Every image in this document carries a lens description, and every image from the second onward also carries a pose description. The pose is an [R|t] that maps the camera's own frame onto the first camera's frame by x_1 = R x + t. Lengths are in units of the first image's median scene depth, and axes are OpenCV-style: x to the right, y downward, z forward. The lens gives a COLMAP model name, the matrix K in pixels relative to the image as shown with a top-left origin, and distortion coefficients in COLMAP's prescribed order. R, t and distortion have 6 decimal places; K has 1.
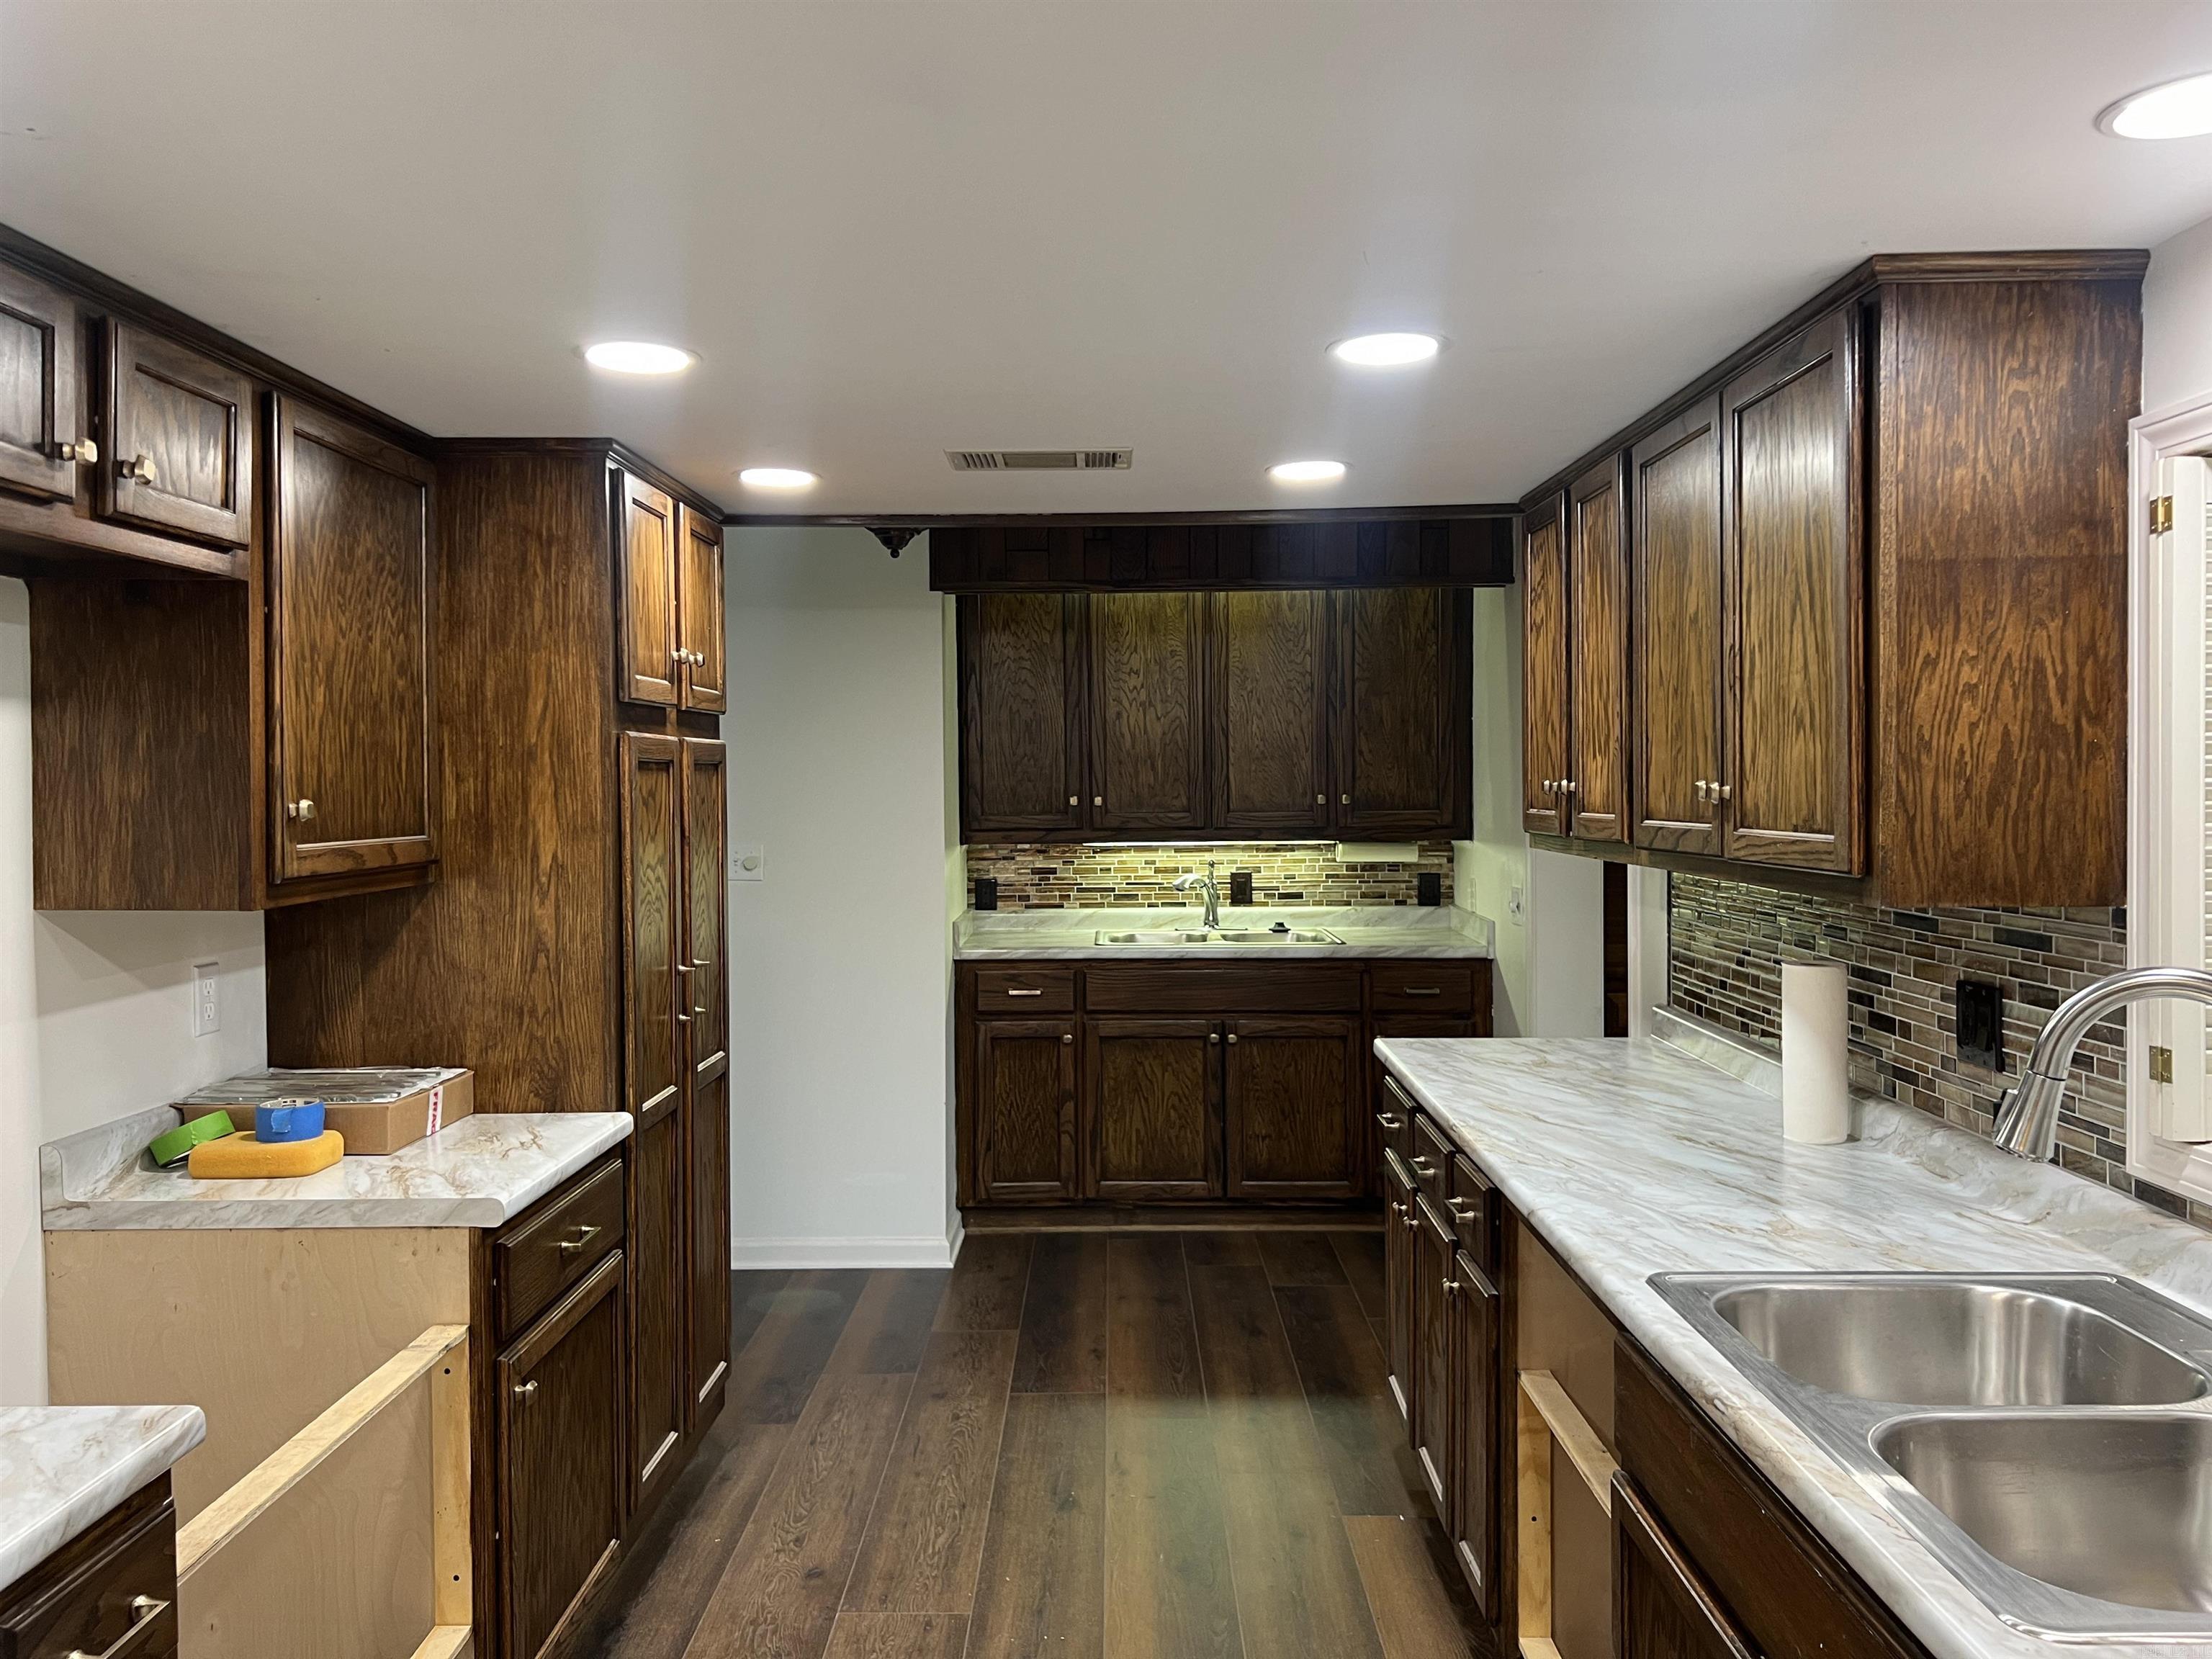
lens RADIAL K [[1689.8, 0, 1096.8], [0, 1689.8, 823.6], [0, 0, 1]] dist [0.108665, -0.125442]
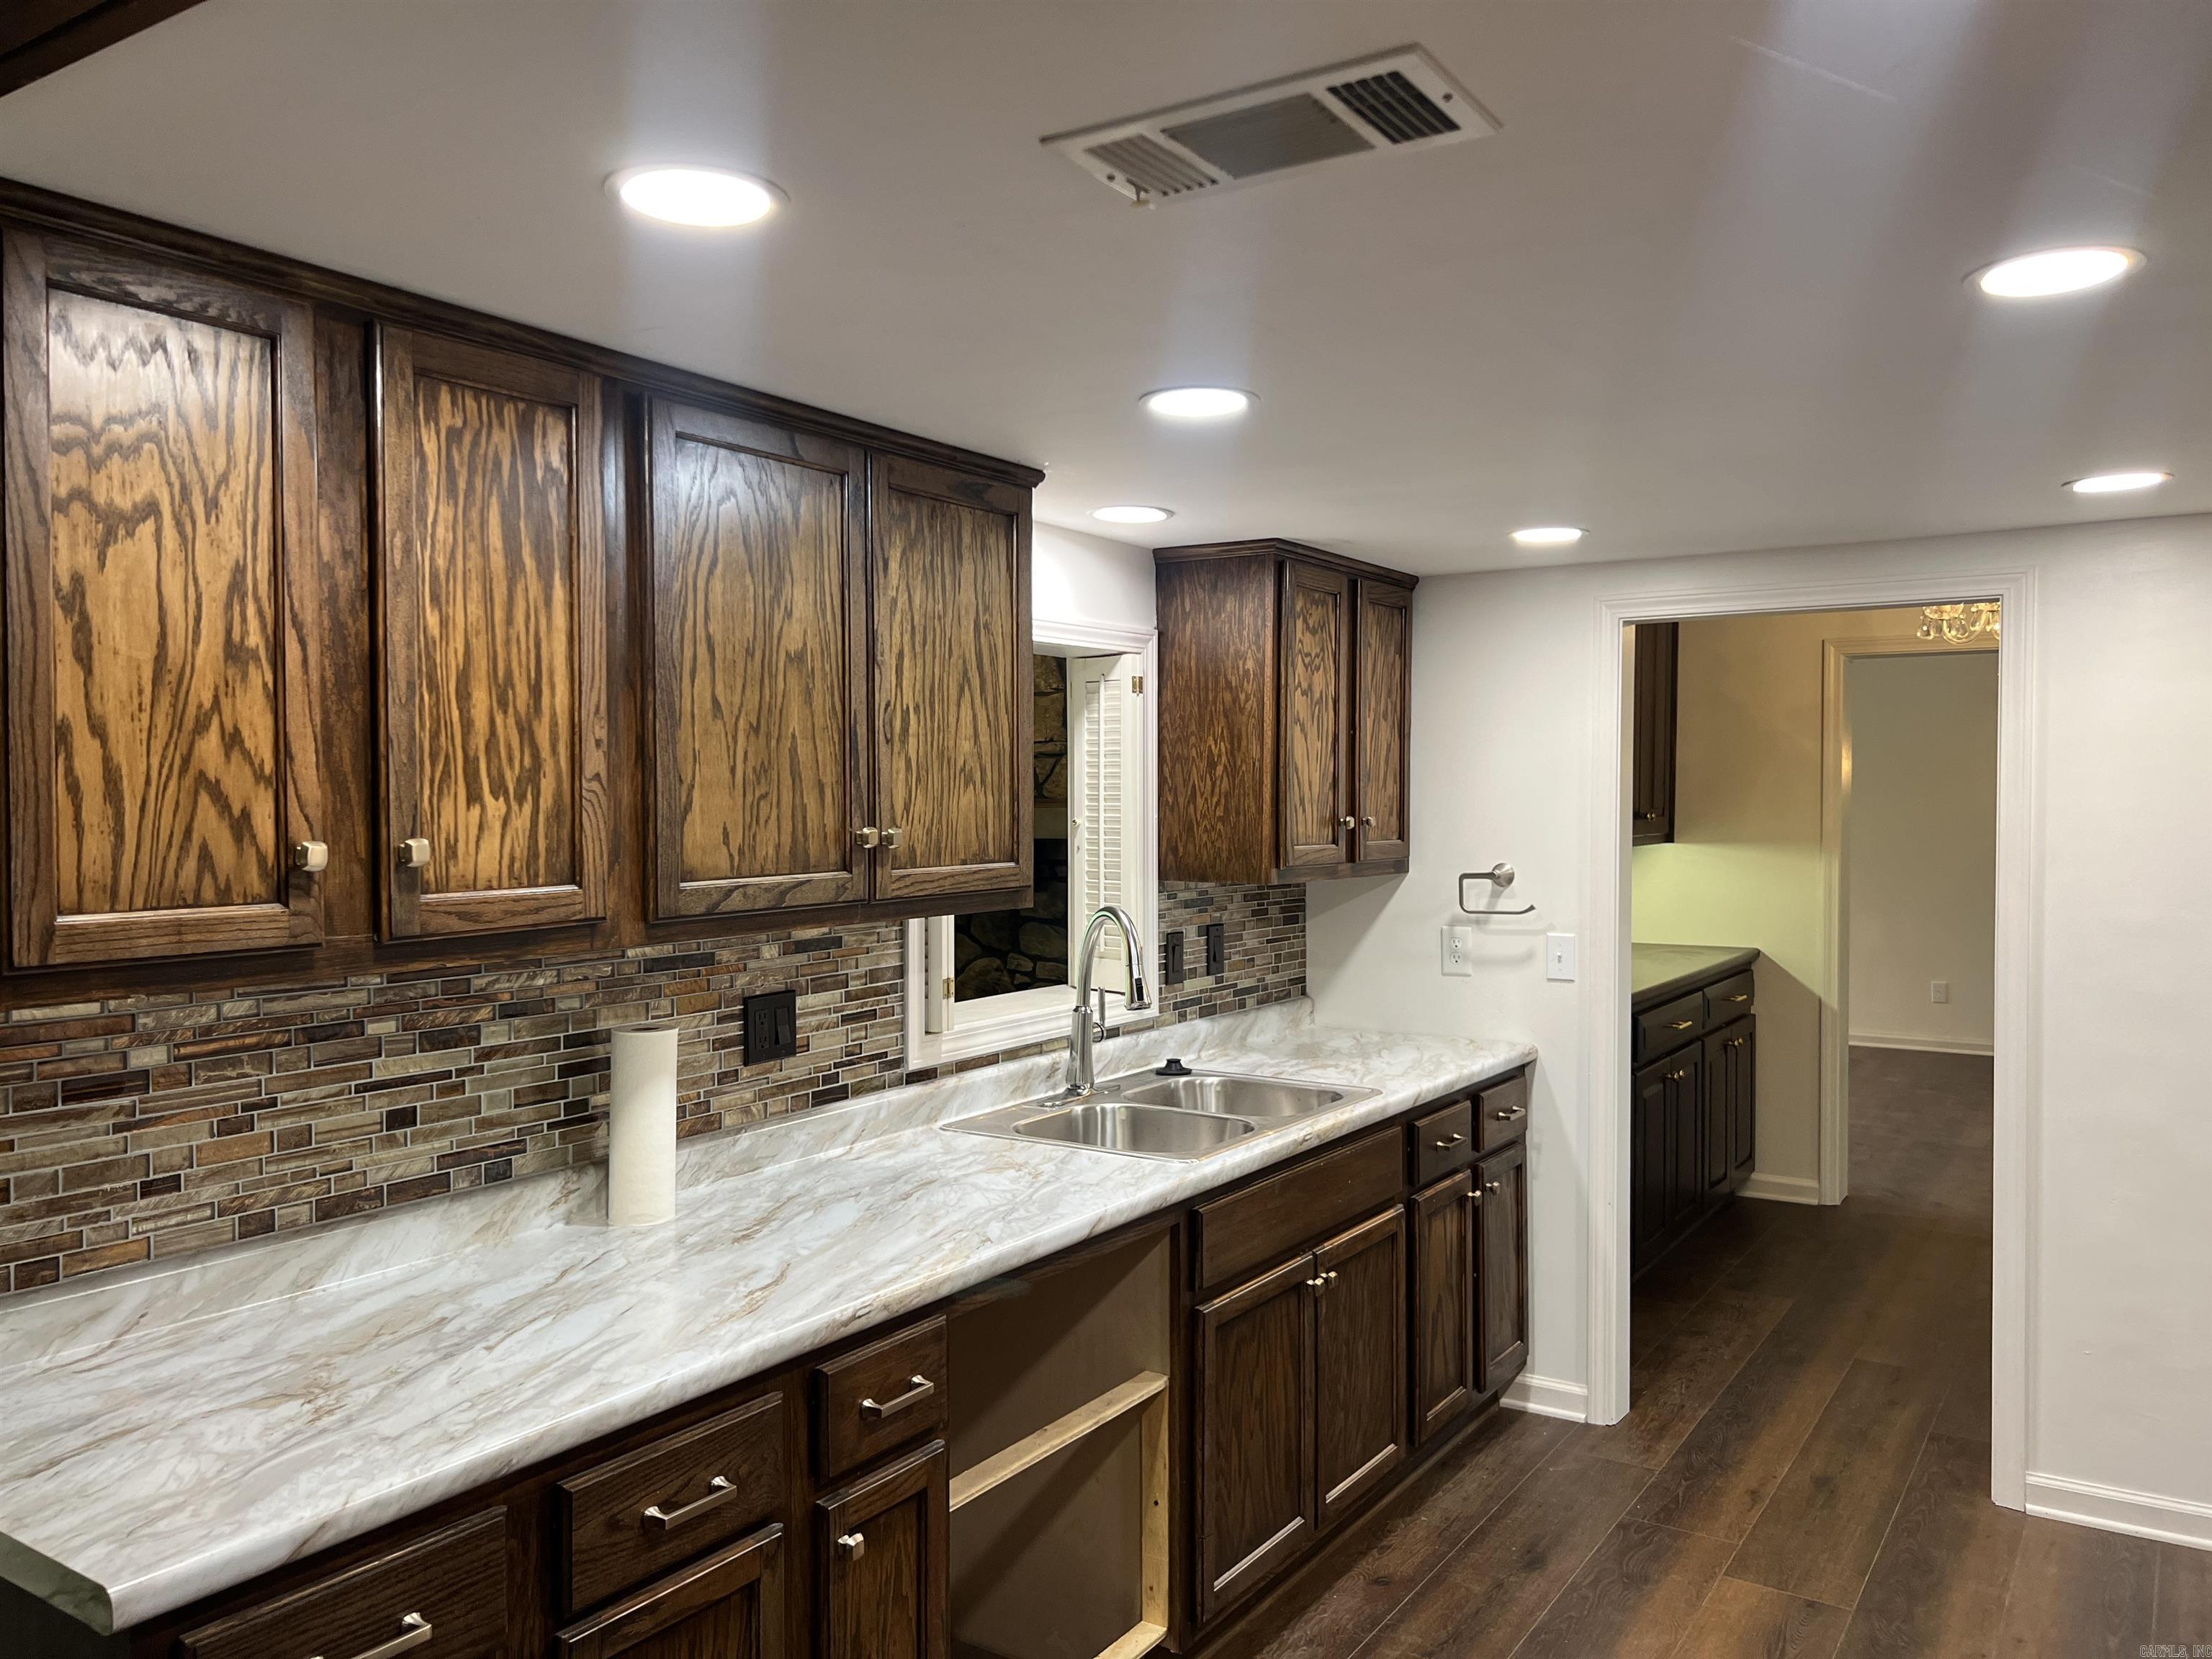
lens RADIAL K [[1689.8, 0, 1096.8], [0, 1689.8, 823.6], [0, 0, 1]] dist [0.108665, -0.125442]
pose [[-0.844418, -0.002662, 0.535678, -0.331784], [0.020781, 0.999072, 0.037722, -0.069075], [-0.535282, 0.042985, -0.843579, 1.953924]]
